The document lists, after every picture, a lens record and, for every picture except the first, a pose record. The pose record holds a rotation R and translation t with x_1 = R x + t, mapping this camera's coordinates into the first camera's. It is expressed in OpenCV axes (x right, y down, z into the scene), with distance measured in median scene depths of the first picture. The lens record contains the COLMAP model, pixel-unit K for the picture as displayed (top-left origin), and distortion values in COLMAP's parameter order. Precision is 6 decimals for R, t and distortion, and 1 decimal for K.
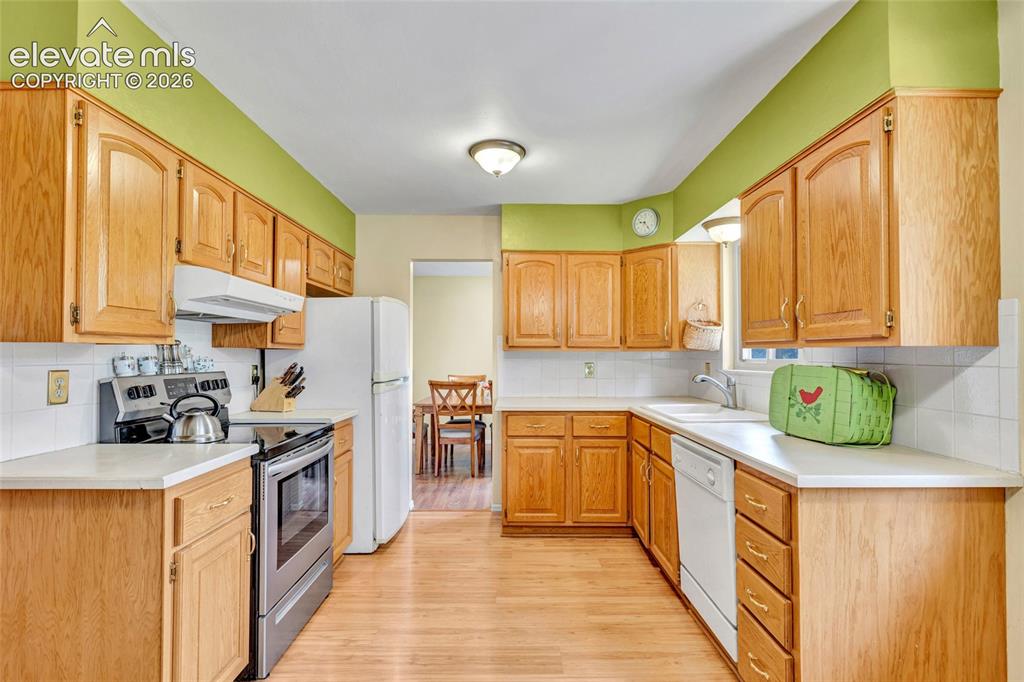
lens RADIAL K [[476.8, 0, 512.7], [0, 476.8, 346.2], [0, 0, 1]] dist [0.001581, 0.001458]
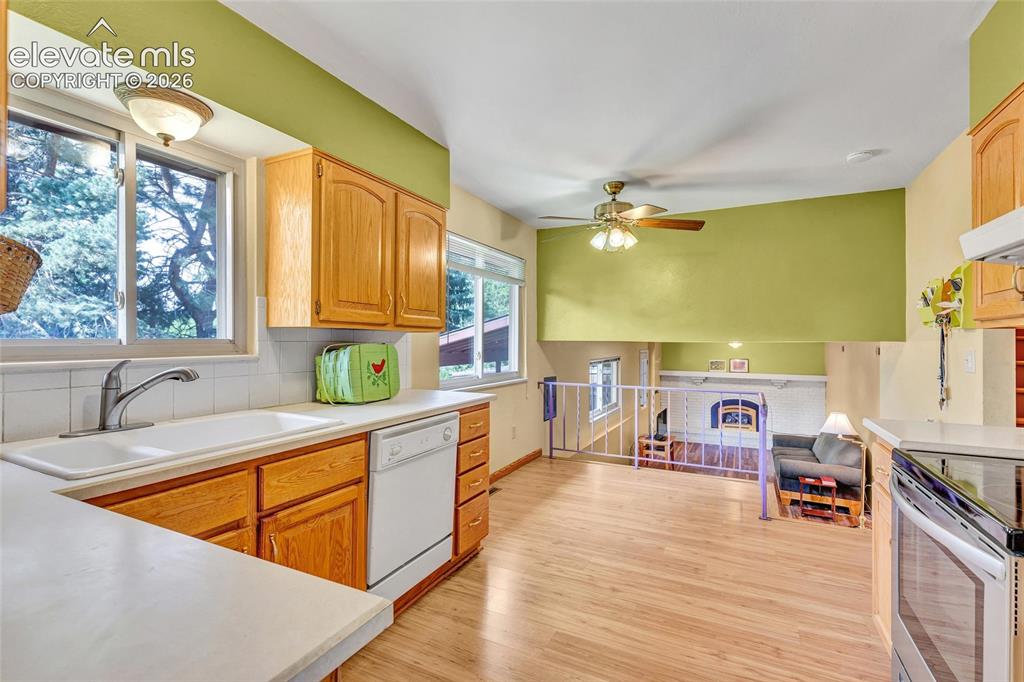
lens RADIAL K [[469.1, 0, 509.1], [0, 469.1, 338.4], [0, 0, 1]] dist [0.009894, -0.001029]
pose [[-0.888156, -0.001639, 0.459539, -0.255733], [-0.012561, 0.999707, -0.020710, 0.044296], [-0.459370, -0.024166, -0.887916, 1.803413]]
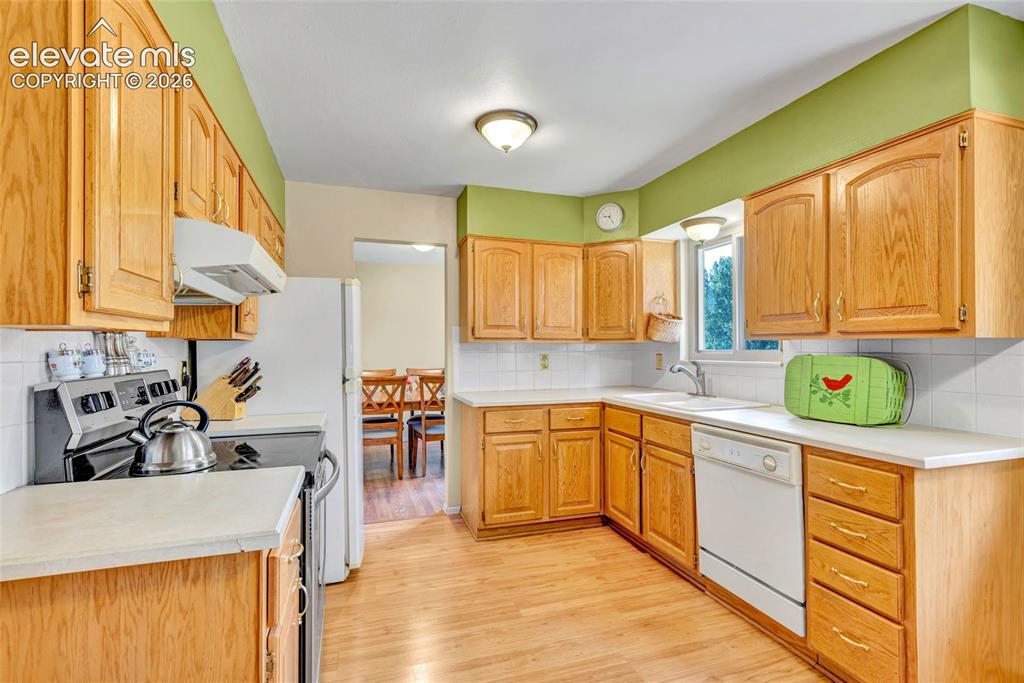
lens RADIAL K [[469.1, 0, 508.8], [0, 469.1, 344.0], [0, 0, 1]] dist [0.009894, -0.001029]
pose [[0.952733, -0.000010, 0.303810, -0.392865], [-0.003333, 0.999940, 0.010482, 0.004655], [-0.303792, -0.010999, 0.952675, 0.176226]]
